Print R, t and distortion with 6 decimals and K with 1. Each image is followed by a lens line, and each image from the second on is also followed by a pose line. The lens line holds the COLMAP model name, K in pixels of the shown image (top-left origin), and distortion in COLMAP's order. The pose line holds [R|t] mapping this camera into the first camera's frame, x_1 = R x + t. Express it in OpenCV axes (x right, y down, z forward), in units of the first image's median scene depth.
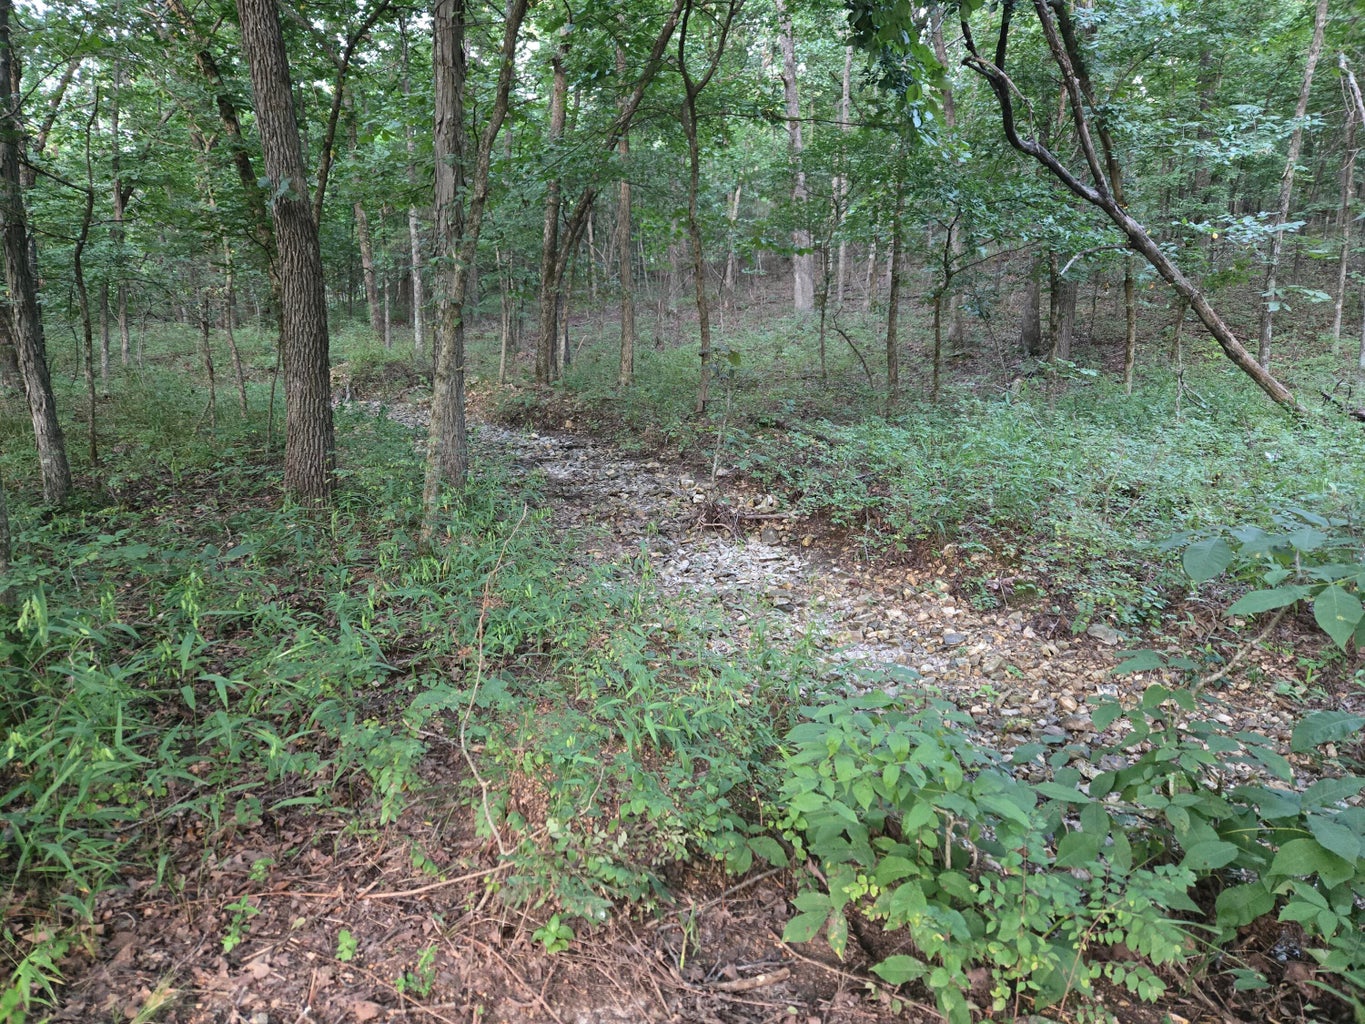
lens RADIAL K [[946.7, 0, 690.5], [0, 946.7, 495.6], [0, 0, 1]] dist [0.091050, -0.083290]
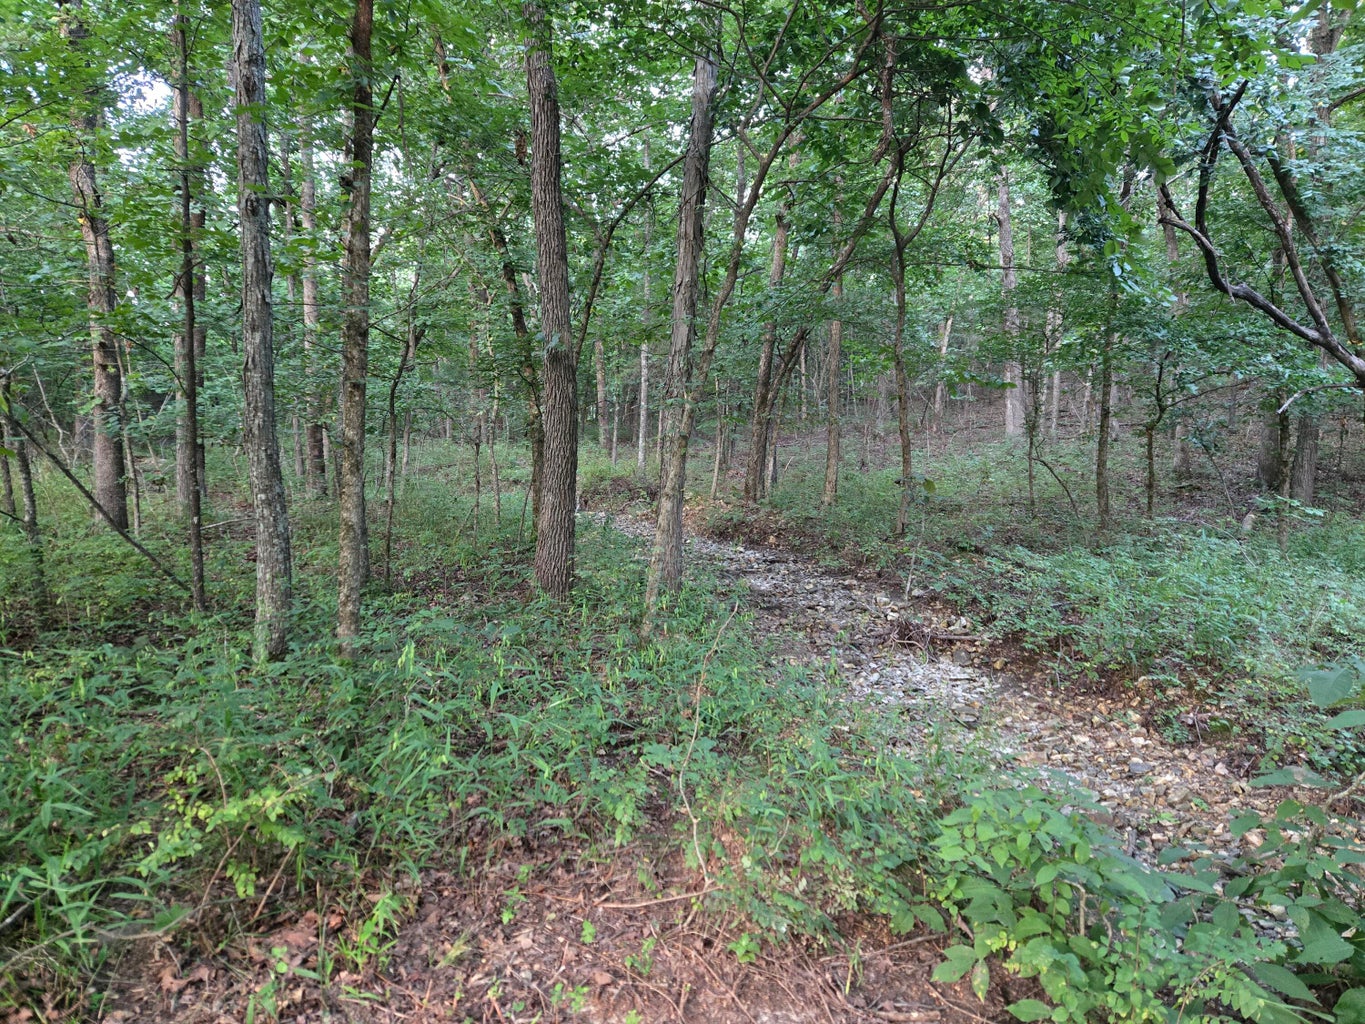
lens RADIAL K [[946.7, 0, 690.5], [0, 946.7, 495.6], [0, 0, 1]] dist [0.091050, -0.083290]
pose [[0.976400, 0.033533, -0.213351, 0.014146], [-0.059278, 0.991544, -0.115441, 0.007549], [0.207676, 0.125363, 0.970131, -0.115658]]
